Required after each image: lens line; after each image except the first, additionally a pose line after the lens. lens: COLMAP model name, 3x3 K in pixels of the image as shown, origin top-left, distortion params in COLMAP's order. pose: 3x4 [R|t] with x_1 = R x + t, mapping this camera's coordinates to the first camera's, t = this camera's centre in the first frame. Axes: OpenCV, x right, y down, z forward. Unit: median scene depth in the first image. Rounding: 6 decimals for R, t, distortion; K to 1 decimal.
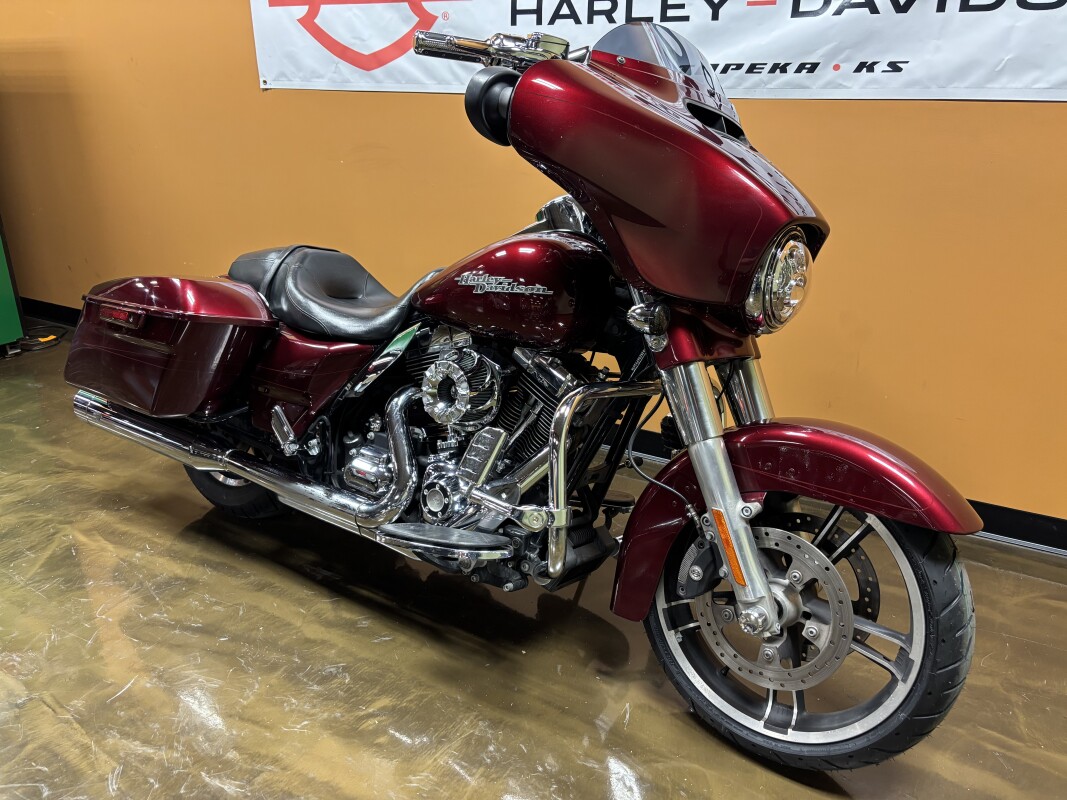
lens RADIAL K [[837.0, 0, 515.7], [0, 837.0, 402.5], [0, 0, 1]] dist [0.031477, -0.048157]
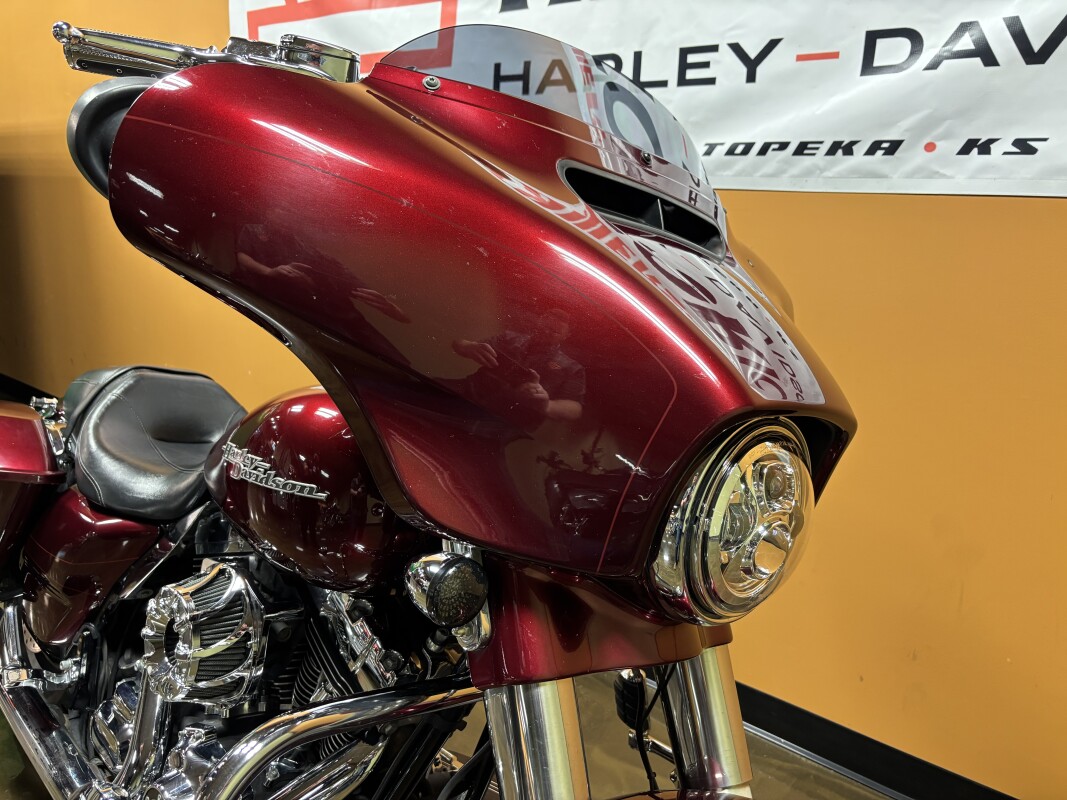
lens RADIAL K [[837.0, 0, 491.7], [0, 837.0, 402.5], [0, 0, 1]] dist [0.031477, -0.048157]
pose [[0.984957, 0.068416, -0.158677, 0.163475], [-0.086806, 0.989907, -0.112020, -0.097995], [0.149412, 0.124109, 0.980955, 0.331425]]
